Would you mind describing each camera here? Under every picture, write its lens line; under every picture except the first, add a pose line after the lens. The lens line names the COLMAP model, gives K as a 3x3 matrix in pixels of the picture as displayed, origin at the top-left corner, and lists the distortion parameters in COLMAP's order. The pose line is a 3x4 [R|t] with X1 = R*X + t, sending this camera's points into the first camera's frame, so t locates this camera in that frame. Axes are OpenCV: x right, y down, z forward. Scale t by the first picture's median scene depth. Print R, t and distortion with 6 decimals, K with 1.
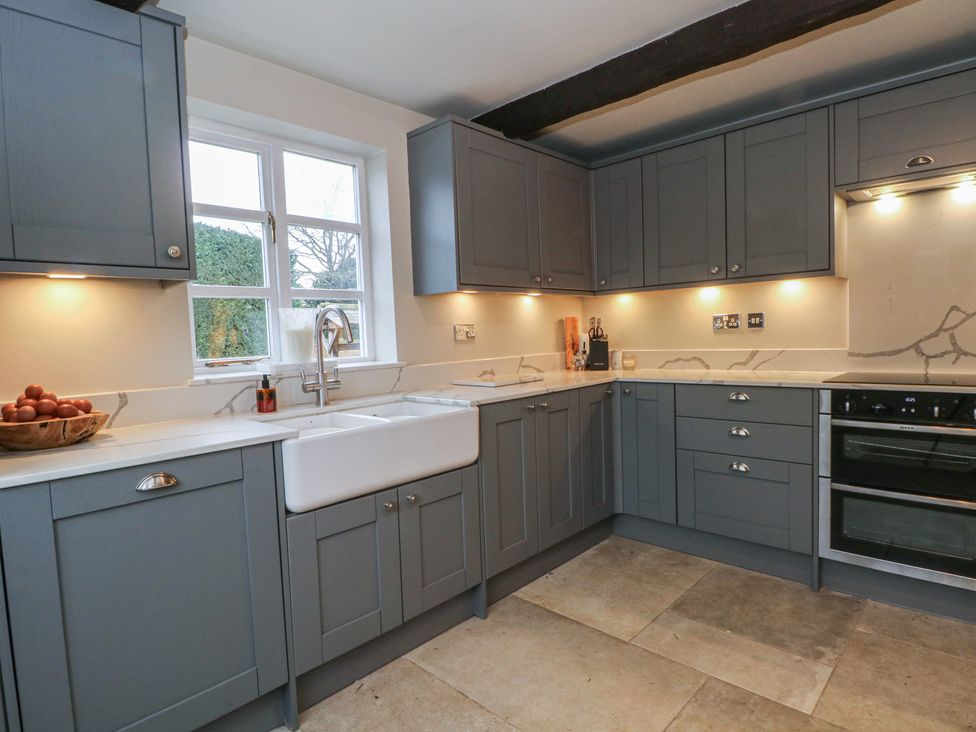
lens RADIAL K [[537.7, 0, 473.7], [0, 537.7, 366.5], [0, 0, 1]] dist [-0.000405, -0.017792]
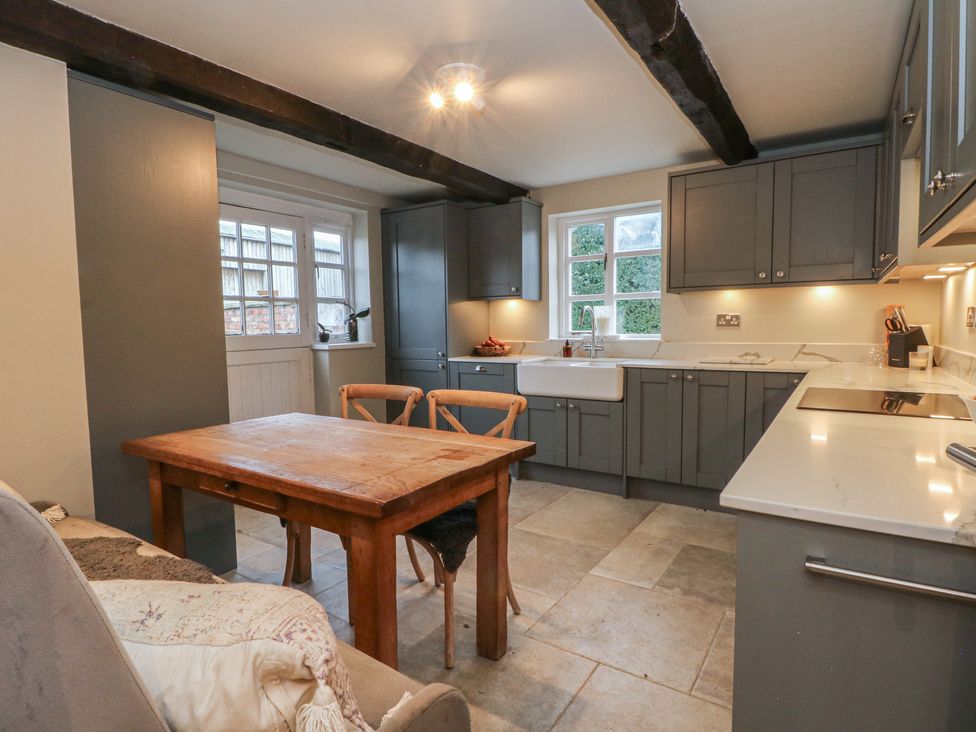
lens RADIAL K [[537.7, 0, 473.7], [0, 537.7, 366.5], [0, 0, 1]] dist [-0.000405, -0.017792]
pose [[0.162898, 0.115785, -0.979826, 1.557390], [-0.048971, 0.992815, 0.109179, -0.087881], [0.985427, 0.030198, 0.167397, 0.277333]]
